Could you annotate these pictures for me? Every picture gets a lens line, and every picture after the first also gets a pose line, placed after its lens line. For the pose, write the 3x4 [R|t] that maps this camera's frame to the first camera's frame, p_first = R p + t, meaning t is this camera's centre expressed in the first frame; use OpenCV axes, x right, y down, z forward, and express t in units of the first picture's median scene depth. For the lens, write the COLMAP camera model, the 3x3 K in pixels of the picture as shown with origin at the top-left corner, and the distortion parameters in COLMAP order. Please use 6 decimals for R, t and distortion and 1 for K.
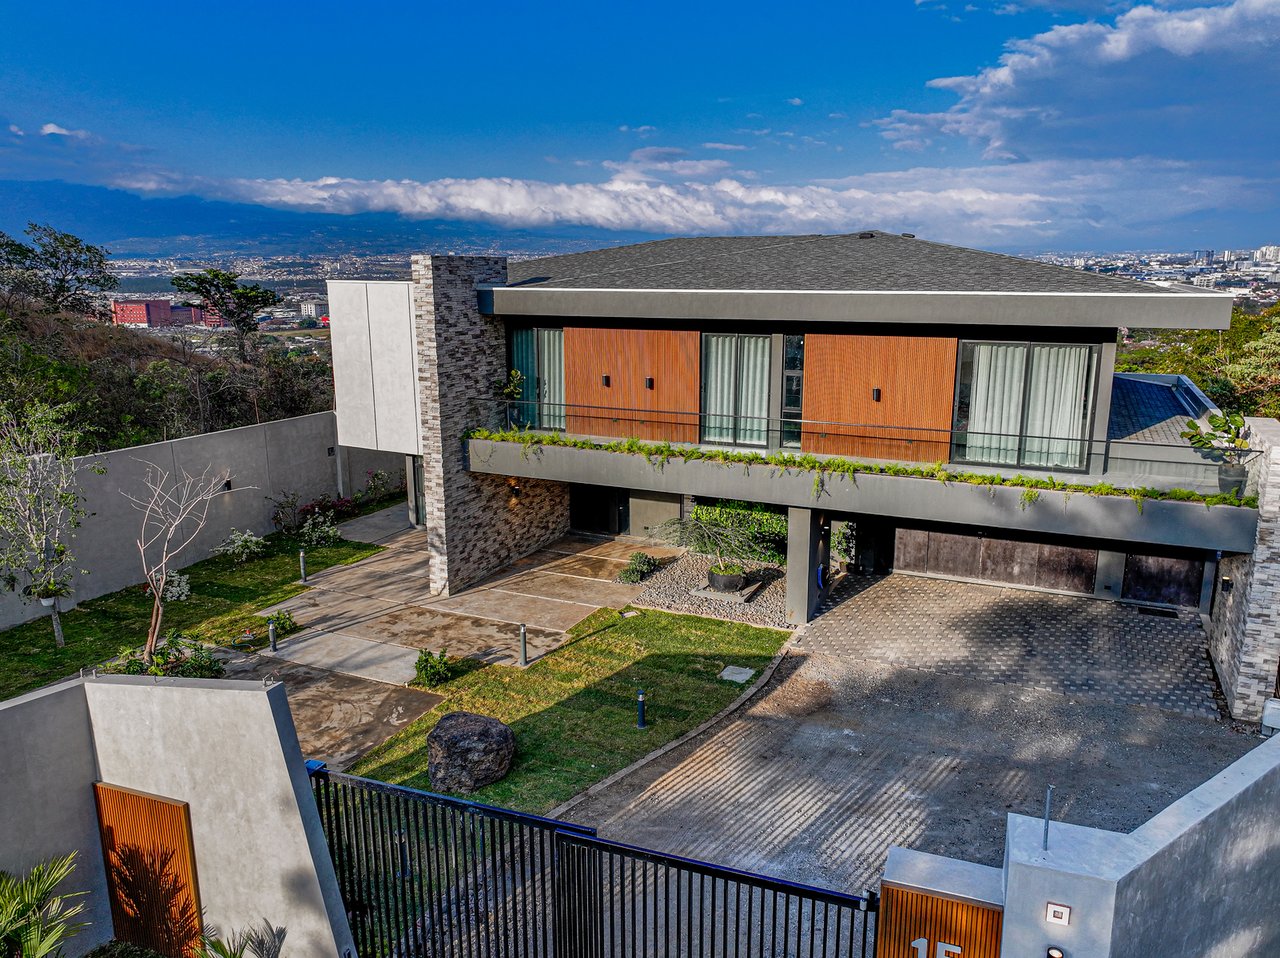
lens RADIAL K [[914.8, 0, 659.0], [0, 914.8, 475.4], [0, 0, 1]] dist [0.004214, 0.004987]
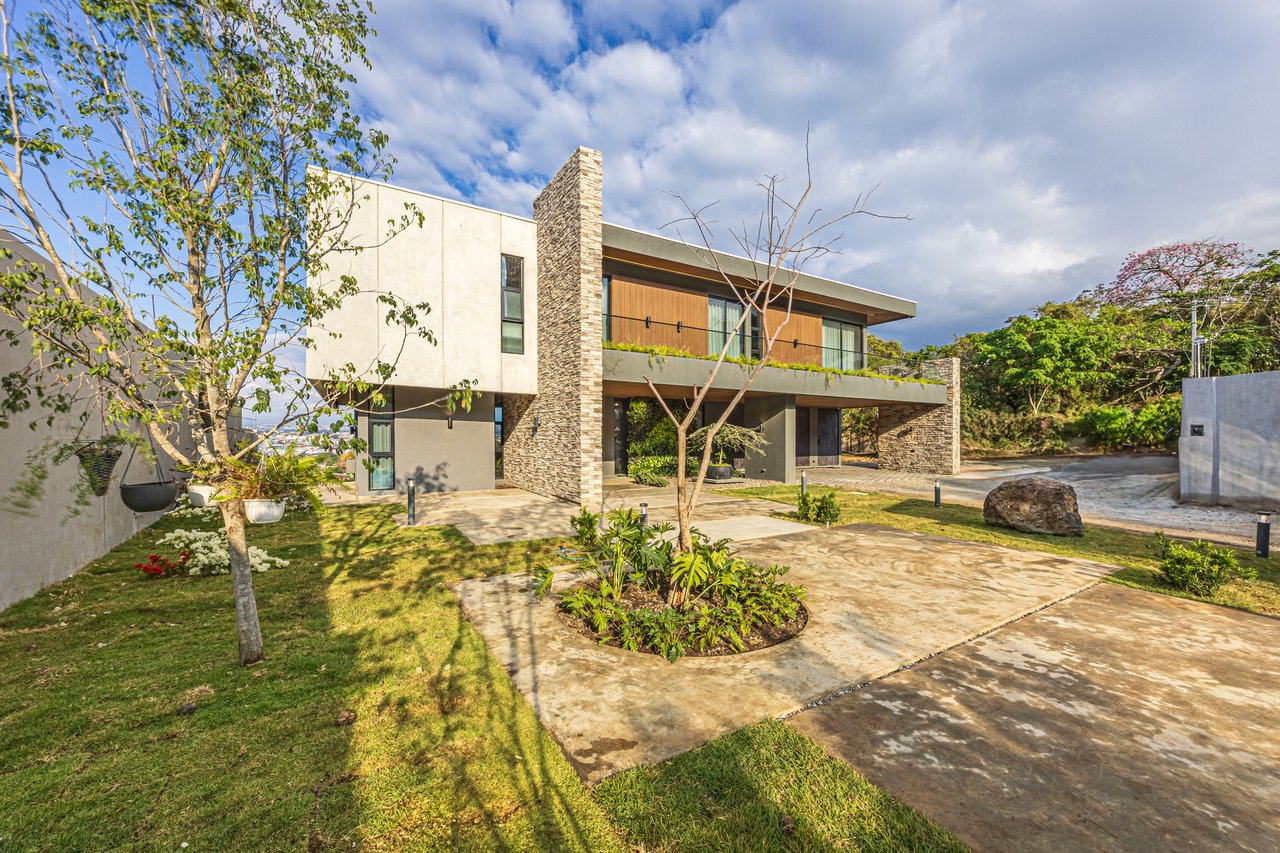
lens RADIAL K [[490.1, 0, 643.7], [0, 490.1, 440.5], [0, 0, 1]] dist [-0.008621, -0.000145]
pose [[0.575000, -0.008729, 0.818107, -0.646911], [0.174486, 0.978246, -0.112198, 0.137504], [-0.799331, 0.207262, 0.564015, 0.696059]]
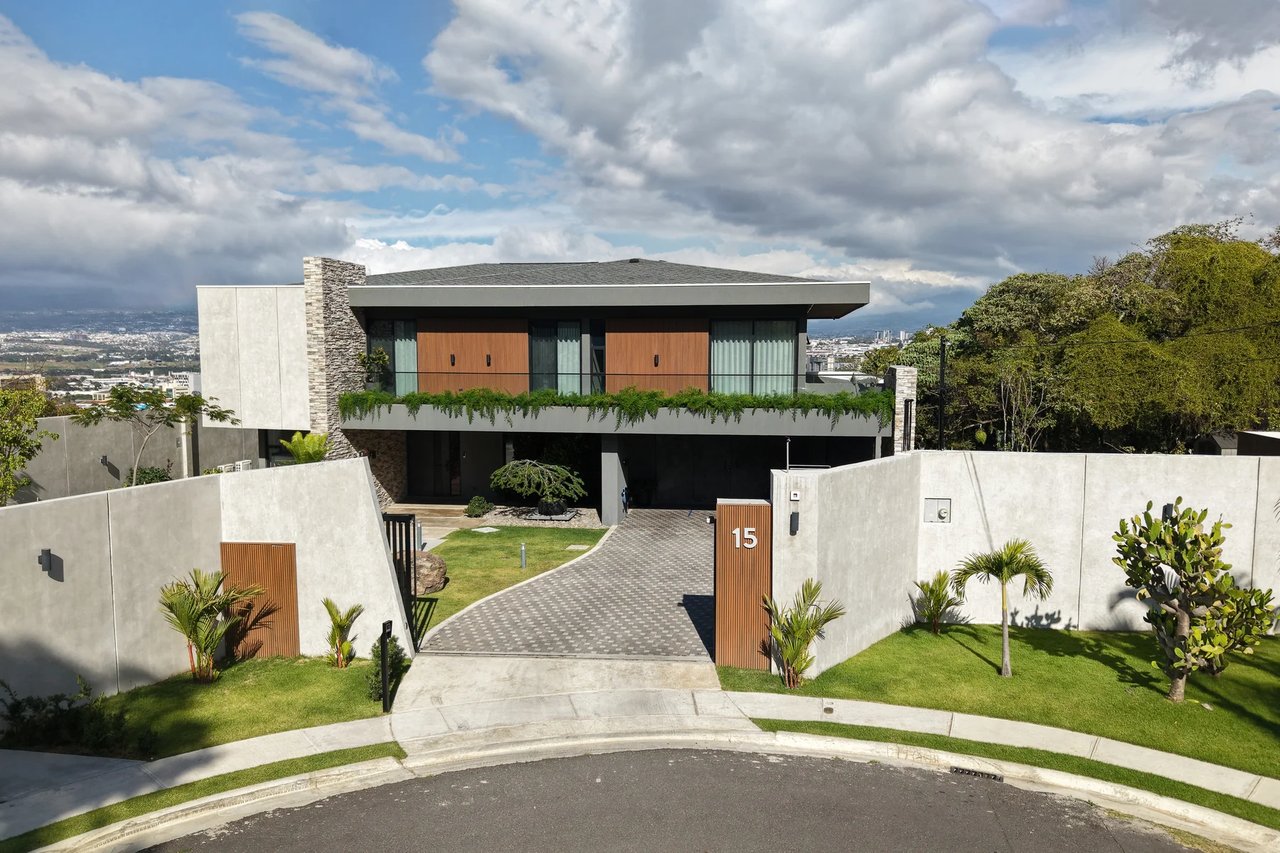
lens RADIAL K [[948.8, 0, 637.7], [0, 948.8, 447.8], [0, 0, 1]] dist [0.069694, -0.118774]
pose [[0.963147, -0.029529, 0.267349, -0.179929], [0.059826, 0.992576, -0.105899, 0.191736], [-0.262237, 0.117991, 0.957763, -0.370515]]
